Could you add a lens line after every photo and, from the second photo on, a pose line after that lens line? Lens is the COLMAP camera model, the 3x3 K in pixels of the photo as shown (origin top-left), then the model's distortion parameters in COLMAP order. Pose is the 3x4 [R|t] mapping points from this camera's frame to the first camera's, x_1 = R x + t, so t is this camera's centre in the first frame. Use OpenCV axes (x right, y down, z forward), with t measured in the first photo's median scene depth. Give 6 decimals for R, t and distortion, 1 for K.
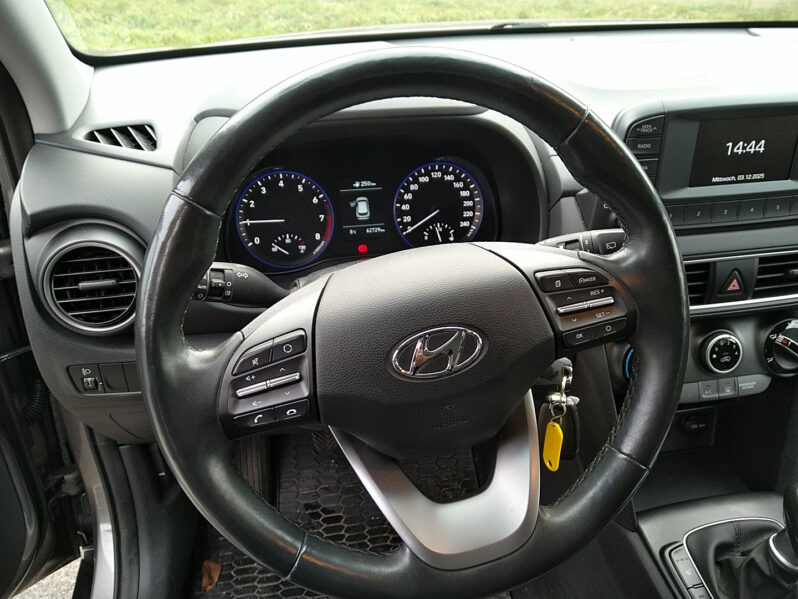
lens RADIAL K [[616.7, 0, 399.0], [0, 616.7, 299.5], [0, 0, 1]] dist [0.061964, -0.083561]
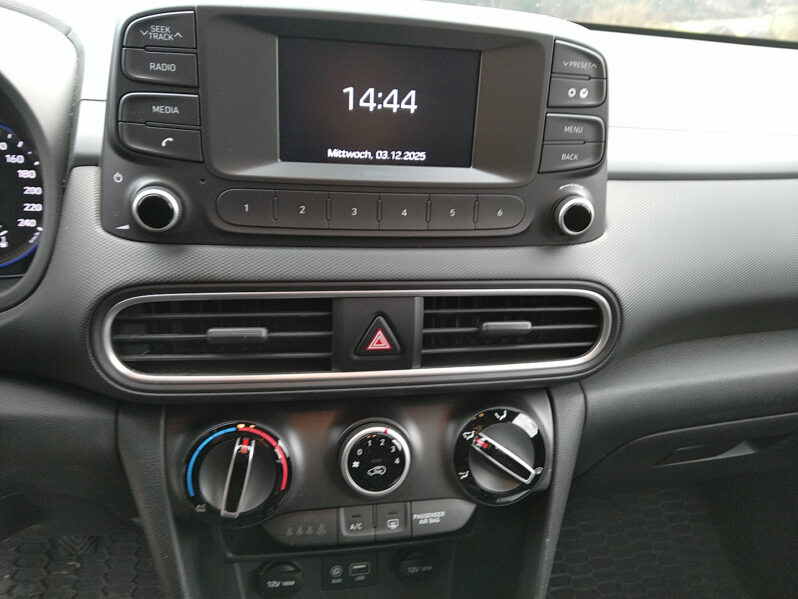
lens RADIAL K [[616.7, 0, 399.0], [0, 616.7, 299.5], [0, 0, 1]] dist [0.061964, -0.083561]
pose [[0.996983, 0.066923, 0.039325, 0.529273], [-0.062053, 0.991522, -0.114168, 0.002684], [-0.046632, 0.111384, 0.992683, 0.425612]]
